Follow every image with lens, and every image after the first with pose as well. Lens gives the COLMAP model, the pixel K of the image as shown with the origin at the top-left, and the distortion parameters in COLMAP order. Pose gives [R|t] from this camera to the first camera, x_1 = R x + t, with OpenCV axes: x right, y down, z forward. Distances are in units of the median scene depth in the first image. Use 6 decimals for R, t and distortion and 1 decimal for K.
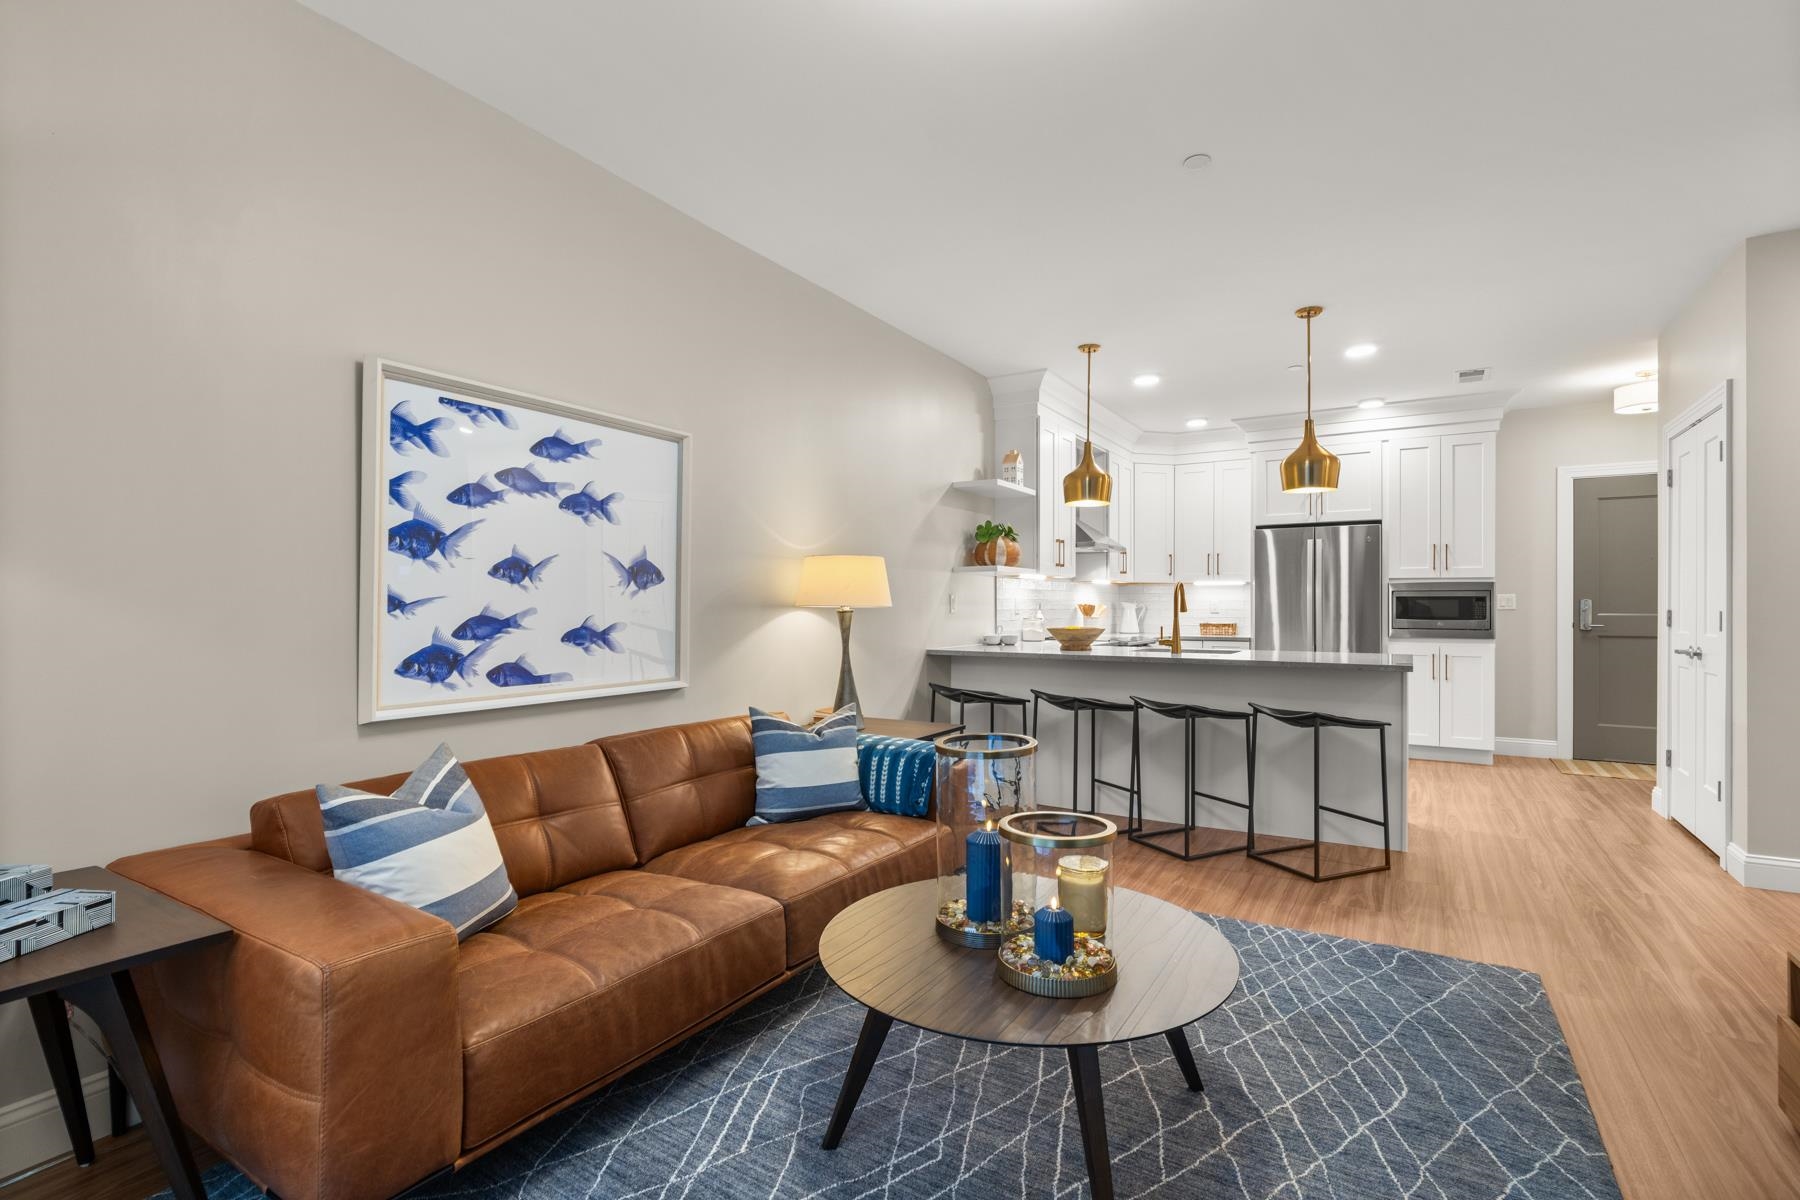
lens RADIAL K [[828.1, 0, 910.2], [0, 828.1, 598.7], [0, 0, 1]] dist [-0.023040, 0.006775]
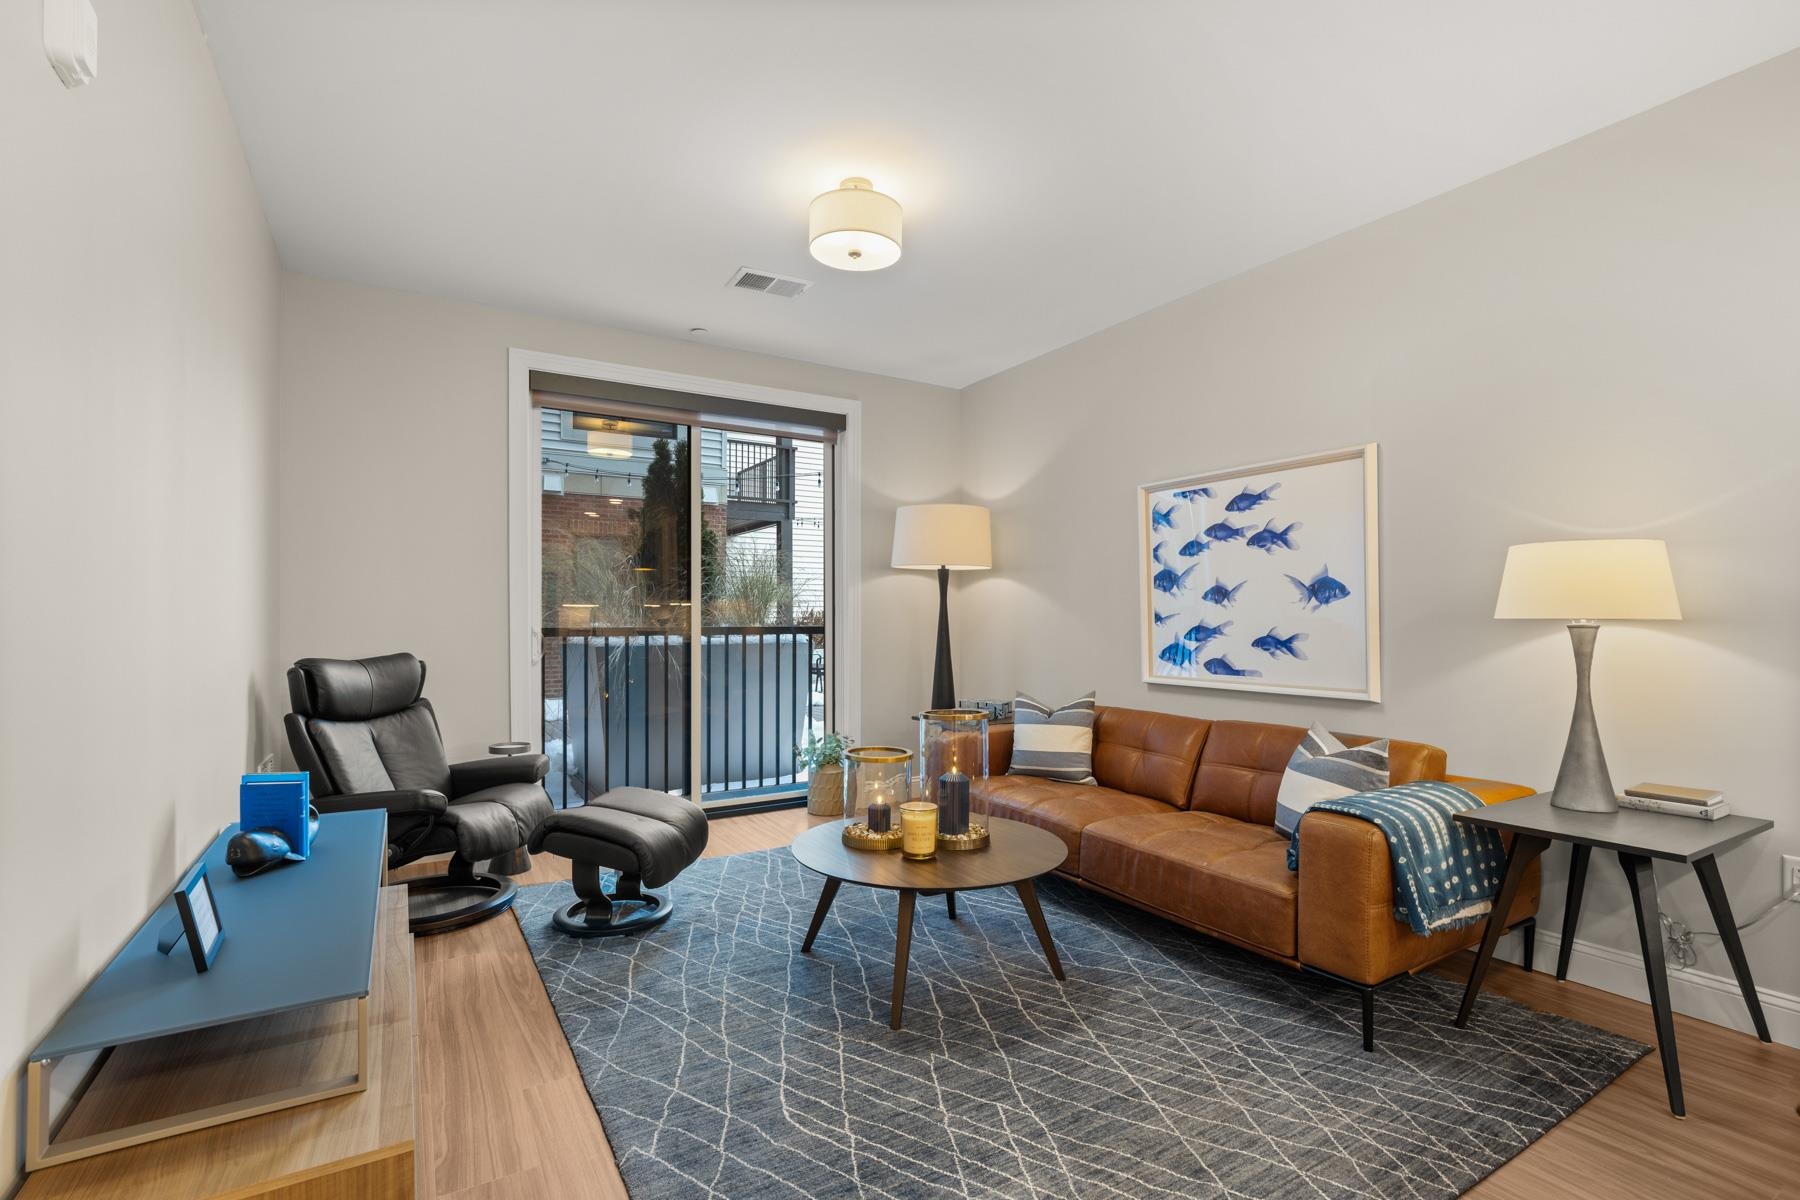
lens RADIAL K [[828.1, 0, 920.6], [0, 828.1, 618.4], [0, 0, 1]] dist [-0.023040, 0.006775]
pose [[-0.449643, -0.001633, -0.893207, 0.652821], [0.010206, 0.999924, -0.006966, 0.007465], [0.893150, -0.012249, -0.449592, 0.735895]]
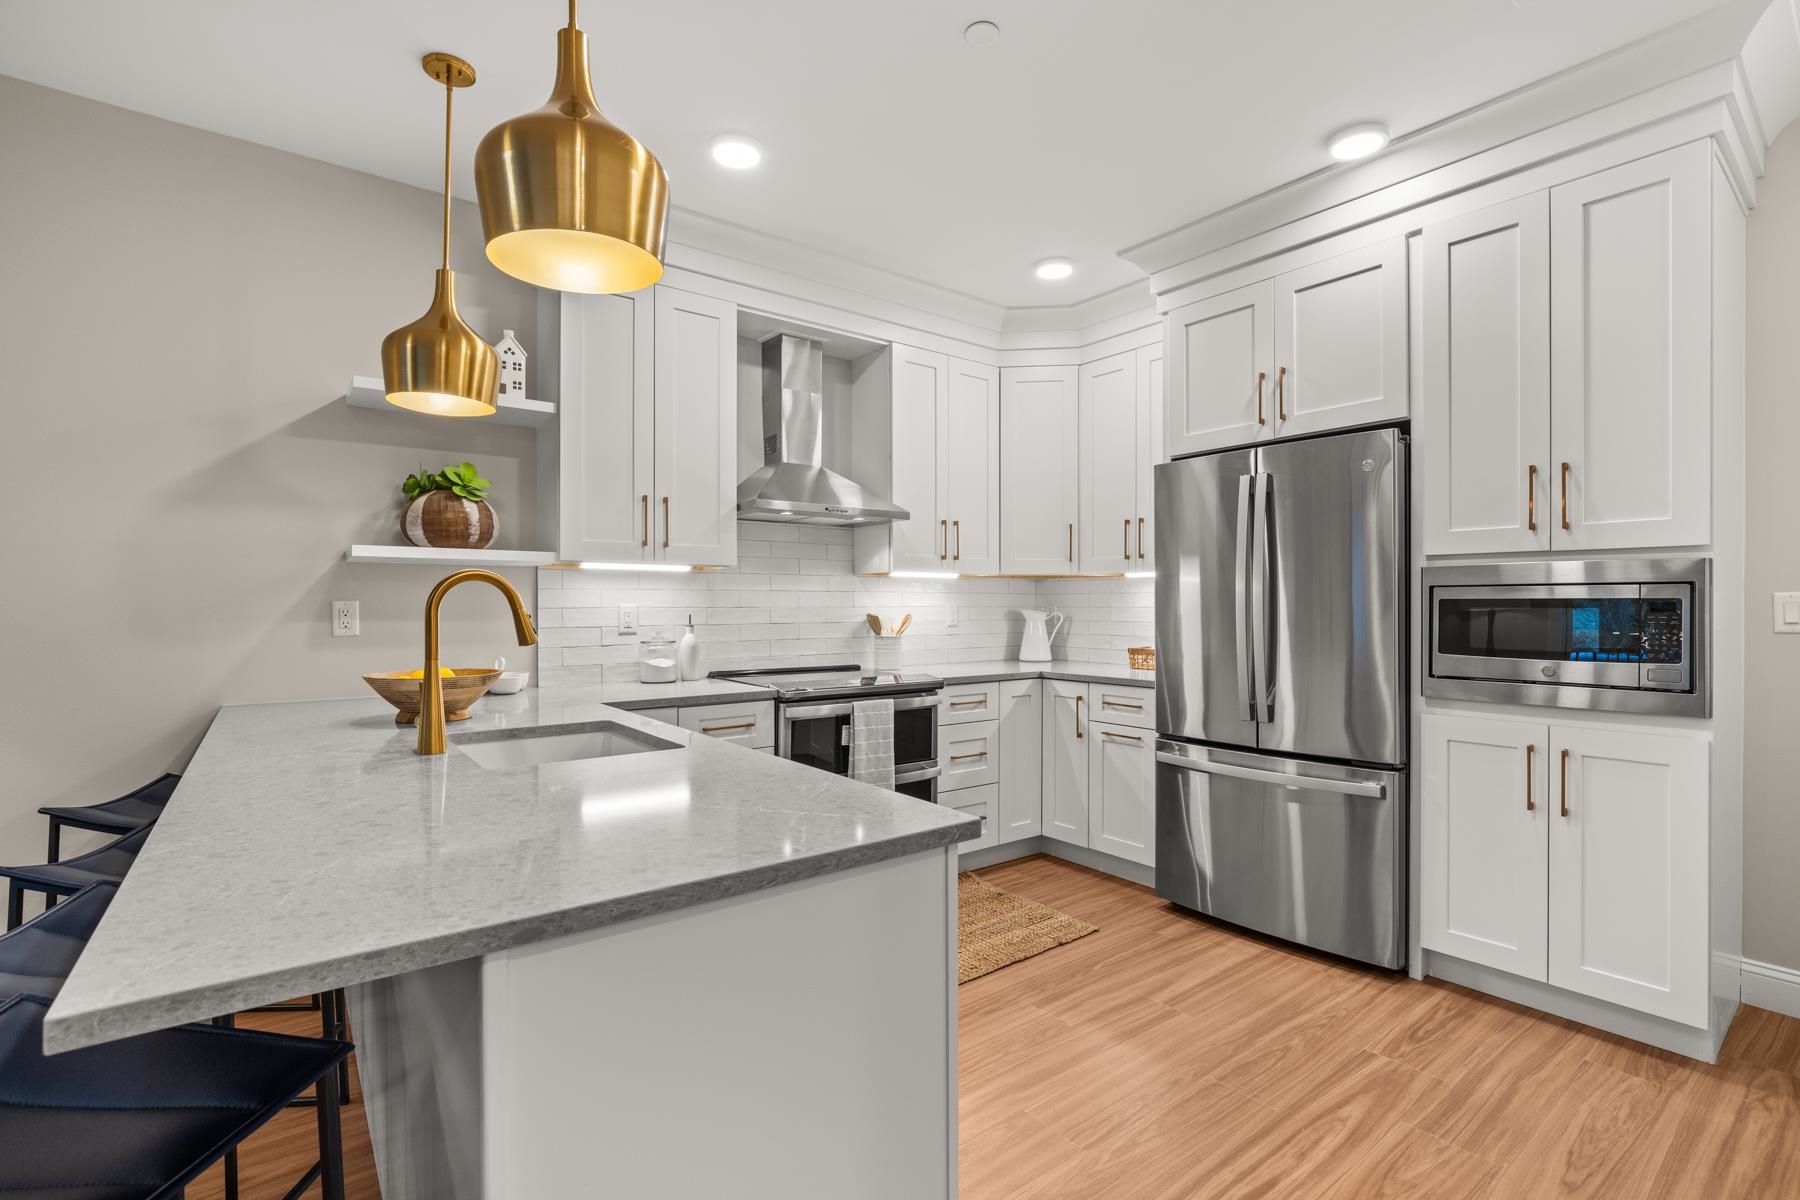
lens RADIAL K [[828.1, 0, 900.3], [0, 828.1, 600.8], [0, 0, 1]] dist [-0.023040, 0.006775]
pose [[0.935660, -0.003880, -0.352882, 0.717116], [0.004938, 0.999986, 0.002099, -0.006181], [0.352869, -0.003707, 0.935665, 0.768618]]
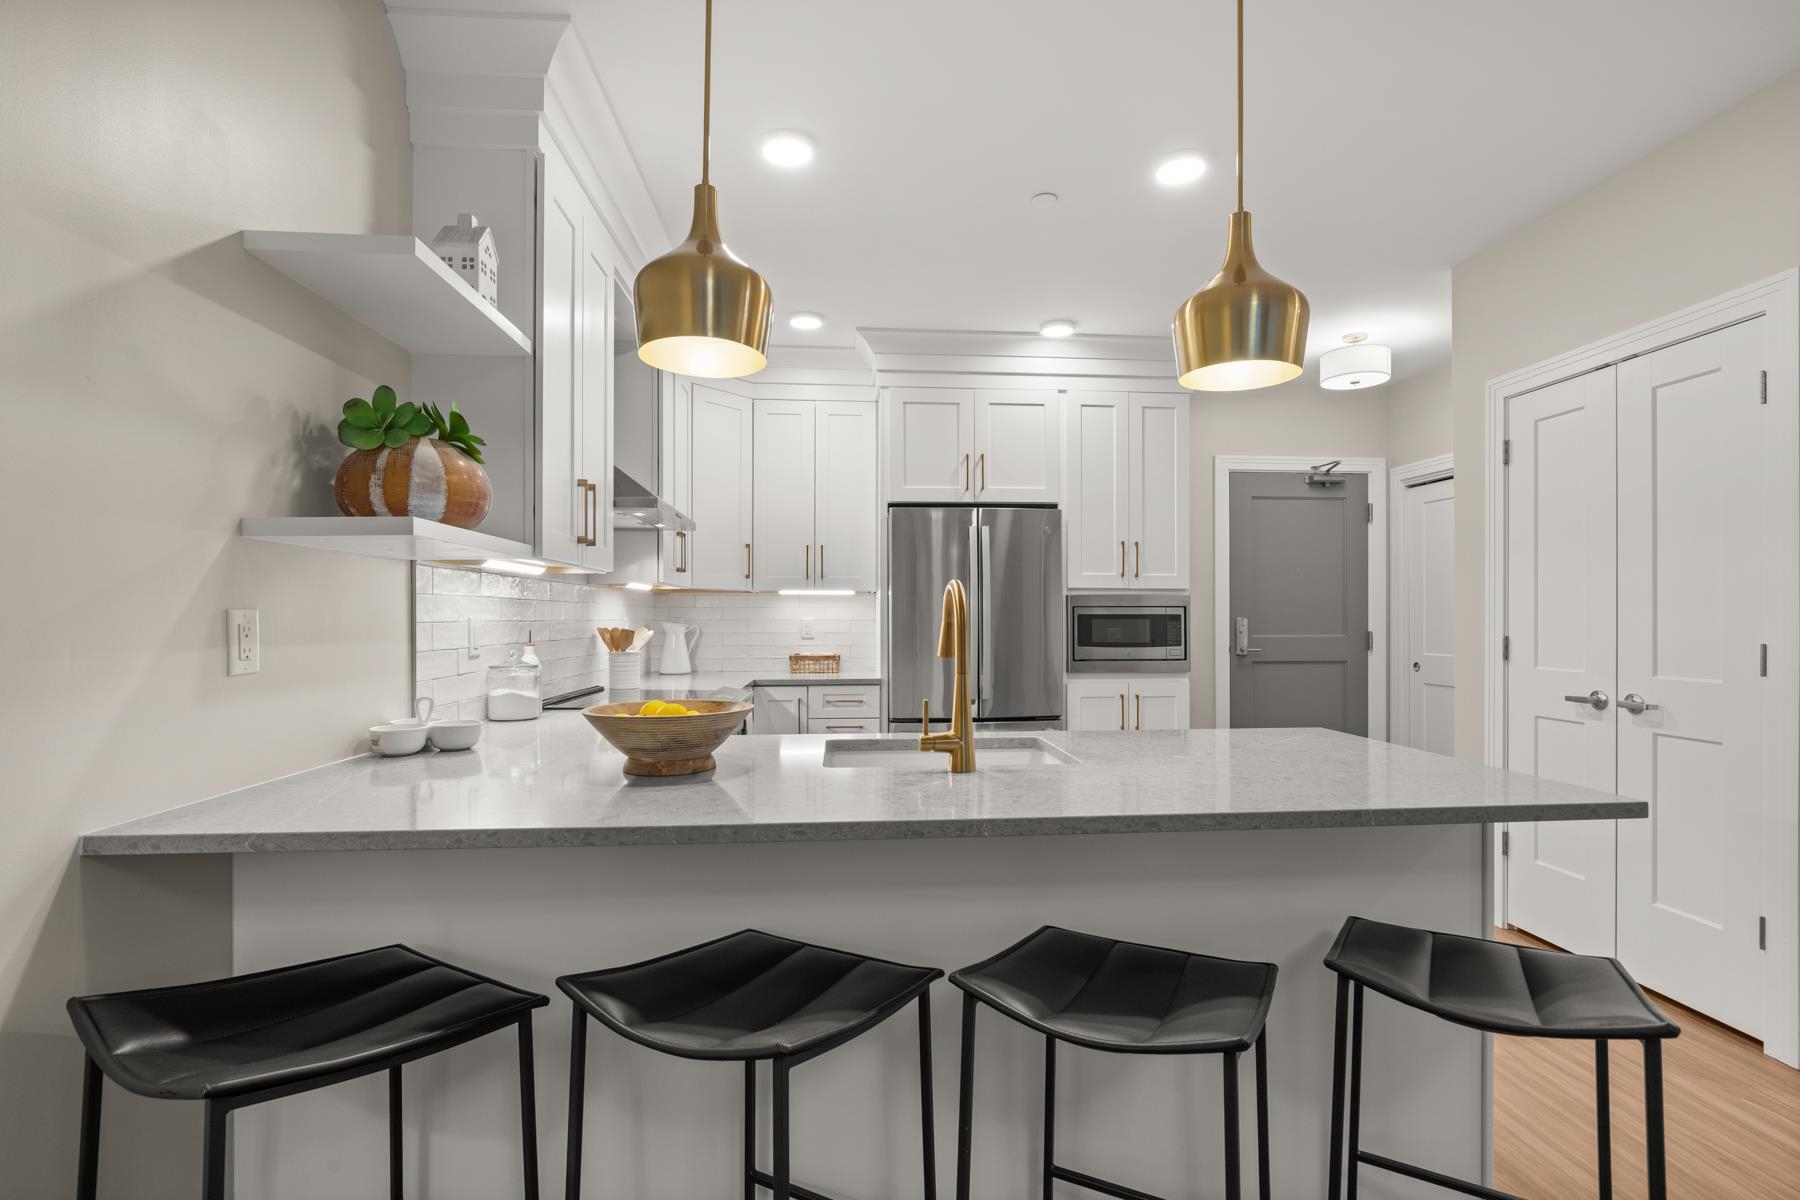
lens RADIAL K [[828.1, 0, 908.6], [0, 828.1, 623.4], [0, 0, 1]] dist [-0.023040, 0.006775]
pose [[0.807198, -0.006142, 0.590249, 0.087397], [-0.002159, 0.999908, 0.013357, -0.006196], [-0.590277, -0.012056, 0.807111, 0.766948]]
